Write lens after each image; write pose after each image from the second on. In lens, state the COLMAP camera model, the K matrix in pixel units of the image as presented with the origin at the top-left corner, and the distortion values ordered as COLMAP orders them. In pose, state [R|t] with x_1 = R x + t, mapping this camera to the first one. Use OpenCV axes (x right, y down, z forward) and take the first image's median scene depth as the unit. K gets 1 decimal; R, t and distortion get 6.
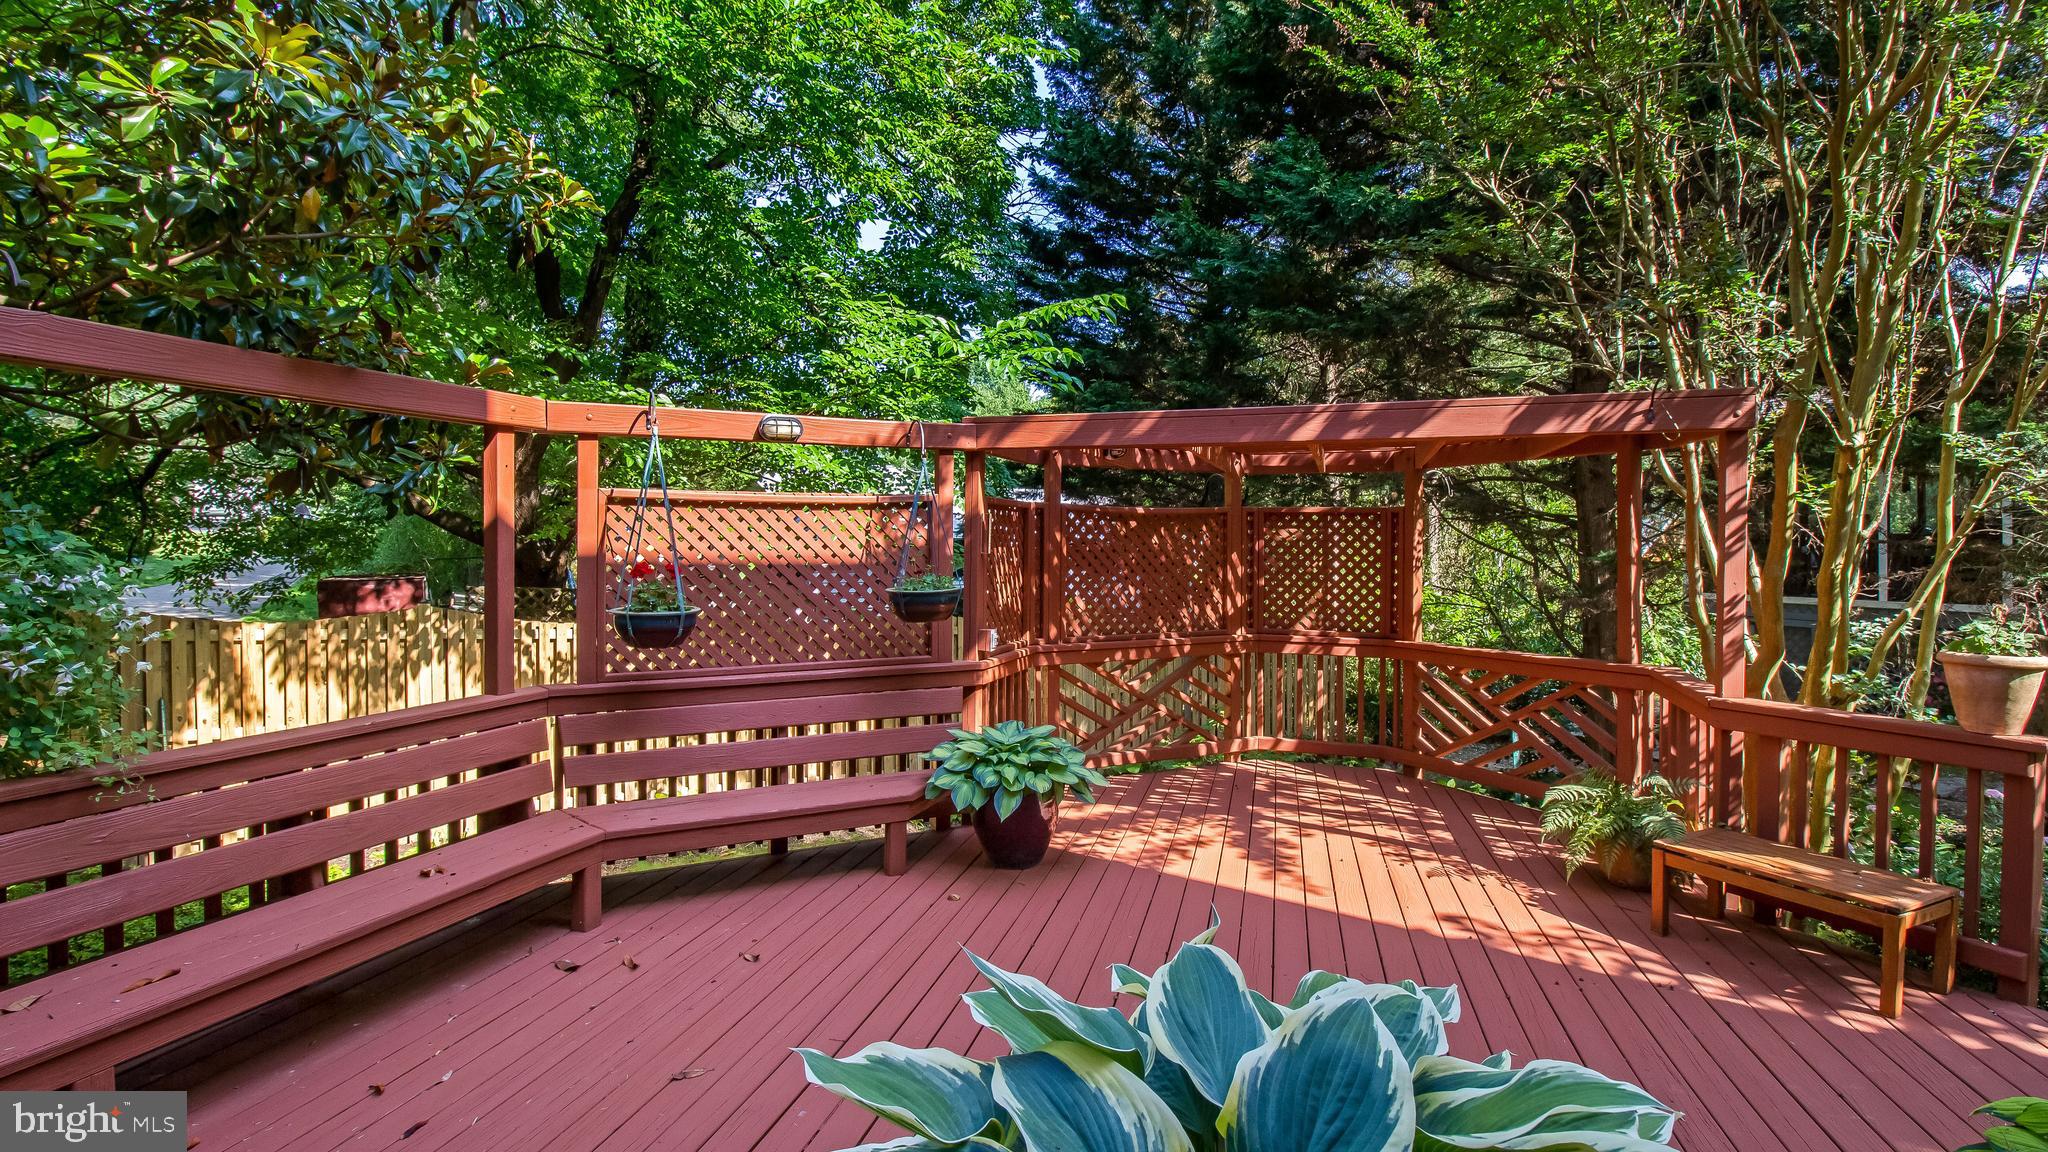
lens RADIAL K [[943.9, 0, 1024.6], [0, 943.9, 539.1], [0, 0, 1]] dist [0.003674, 0.000320]
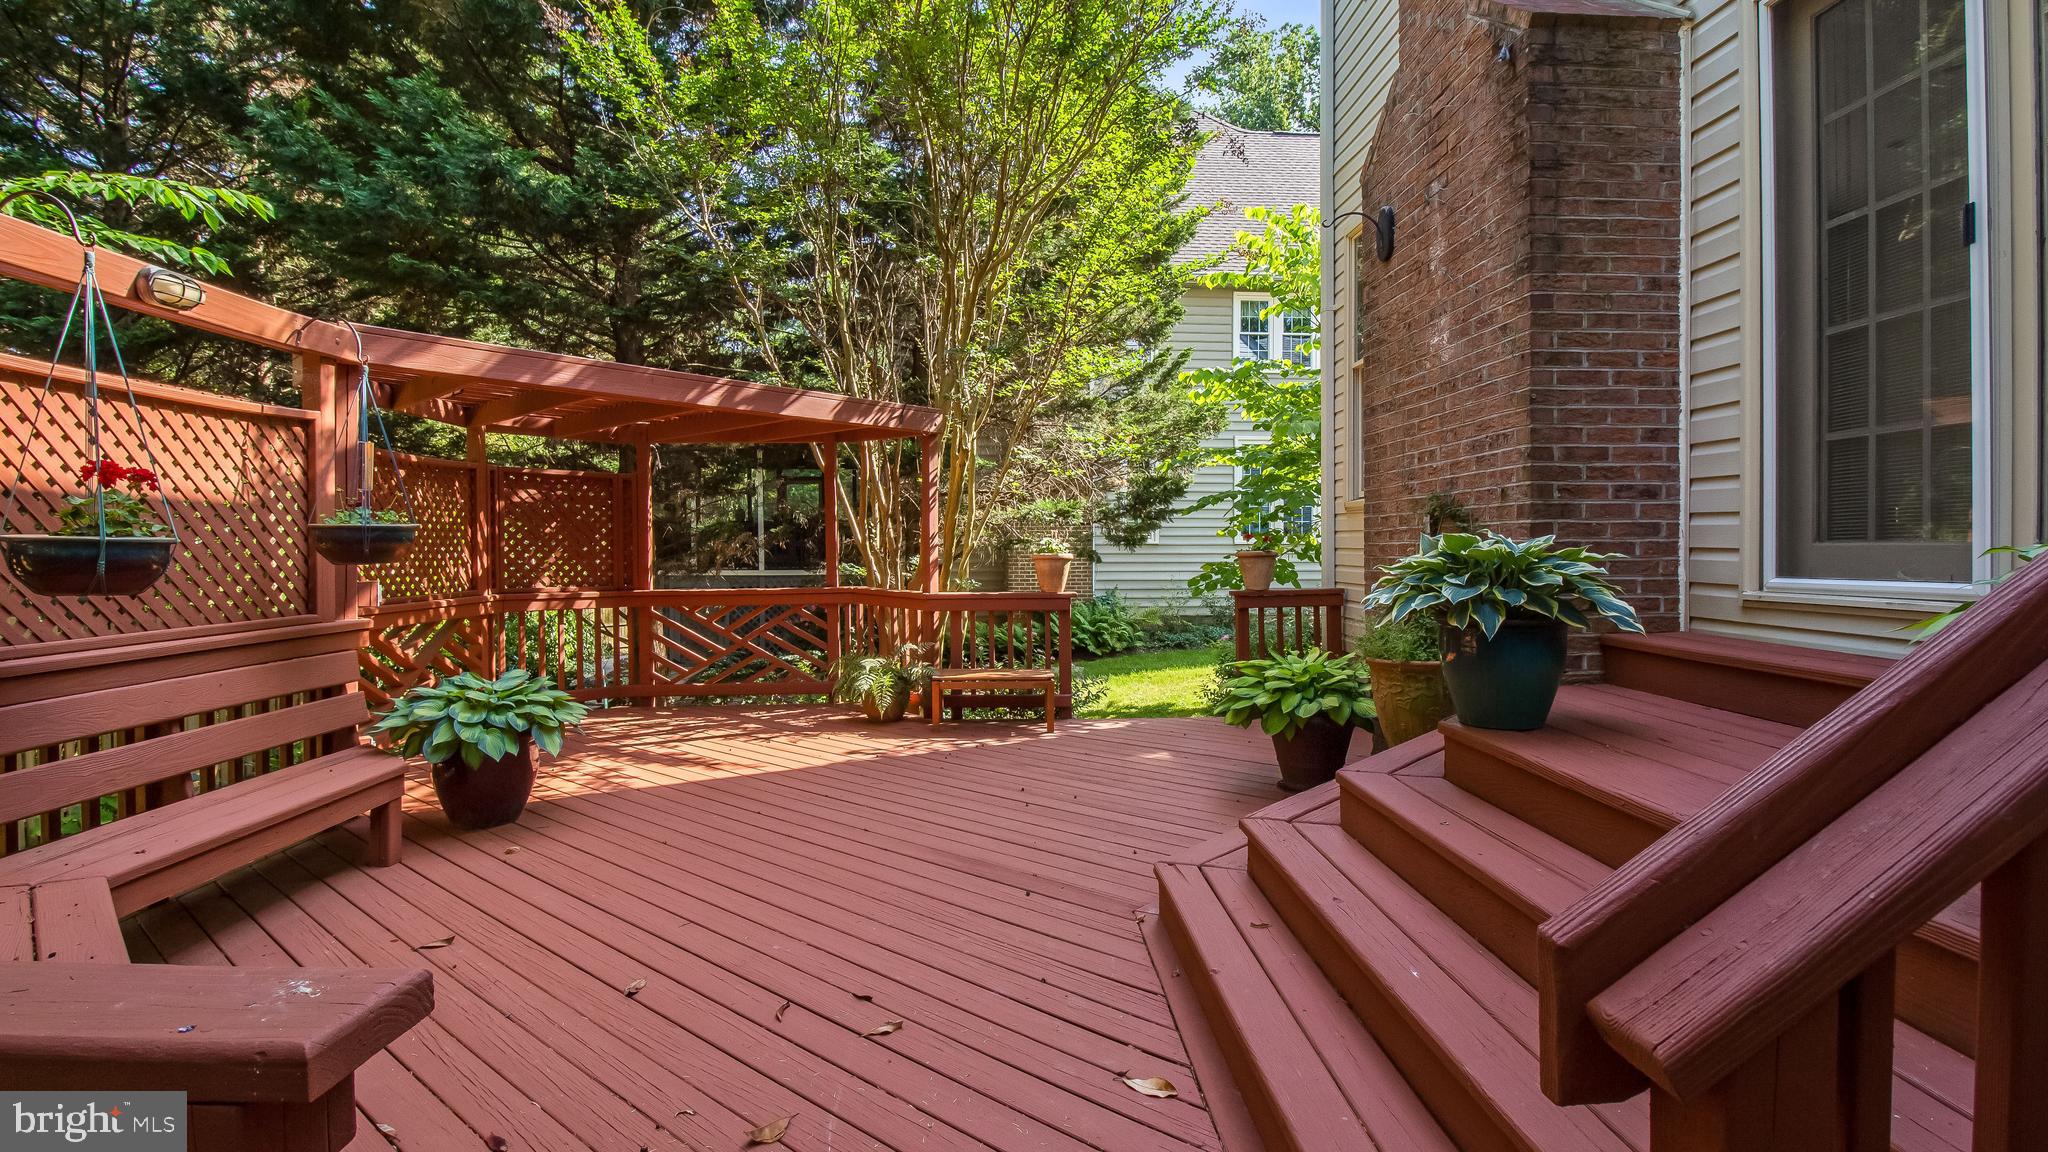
lens RADIAL K [[943.9, 0, 1024.6], [0, 943.9, 539.1], [0, 0, 1]] dist [0.003674, 0.000320]
pose [[0.385952, 0.001311, 0.922518, -0.475855], [0.005786, 0.999976, -0.003842, 0.051577], [-0.922501, 0.006821, 0.385935, 0.113567]]
